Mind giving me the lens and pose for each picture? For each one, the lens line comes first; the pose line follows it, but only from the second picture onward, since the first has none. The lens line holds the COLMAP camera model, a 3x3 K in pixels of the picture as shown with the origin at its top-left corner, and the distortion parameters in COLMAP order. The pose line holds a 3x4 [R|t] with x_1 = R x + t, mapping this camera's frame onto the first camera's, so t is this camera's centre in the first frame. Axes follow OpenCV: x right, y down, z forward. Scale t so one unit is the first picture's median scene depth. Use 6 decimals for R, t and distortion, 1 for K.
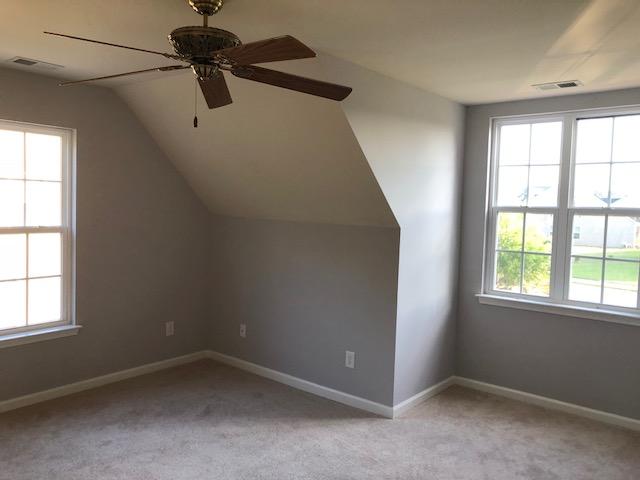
lens RADIAL K [[528.2, 0, 331.9], [0, 528.2, 238.4], [0, 0, 1]] dist [0.027775, -0.041951]
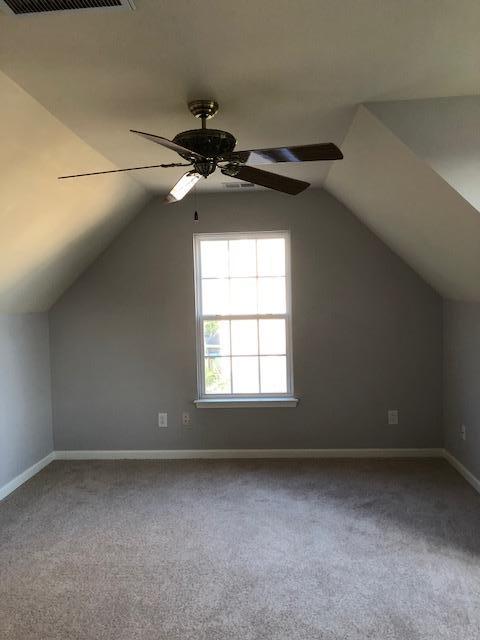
lens RADIAL K [[528.2, 0, 240.7], [0, 528.2, 318.1], [0, 0, 1]] dist [0.027775, -0.041951]
pose [[0.576616, -0.003968, -0.817006, 0.394796], [-0.016072, 0.999740, -0.016198, 0.008123], [0.816857, 0.022471, 0.576402, 0.234237]]
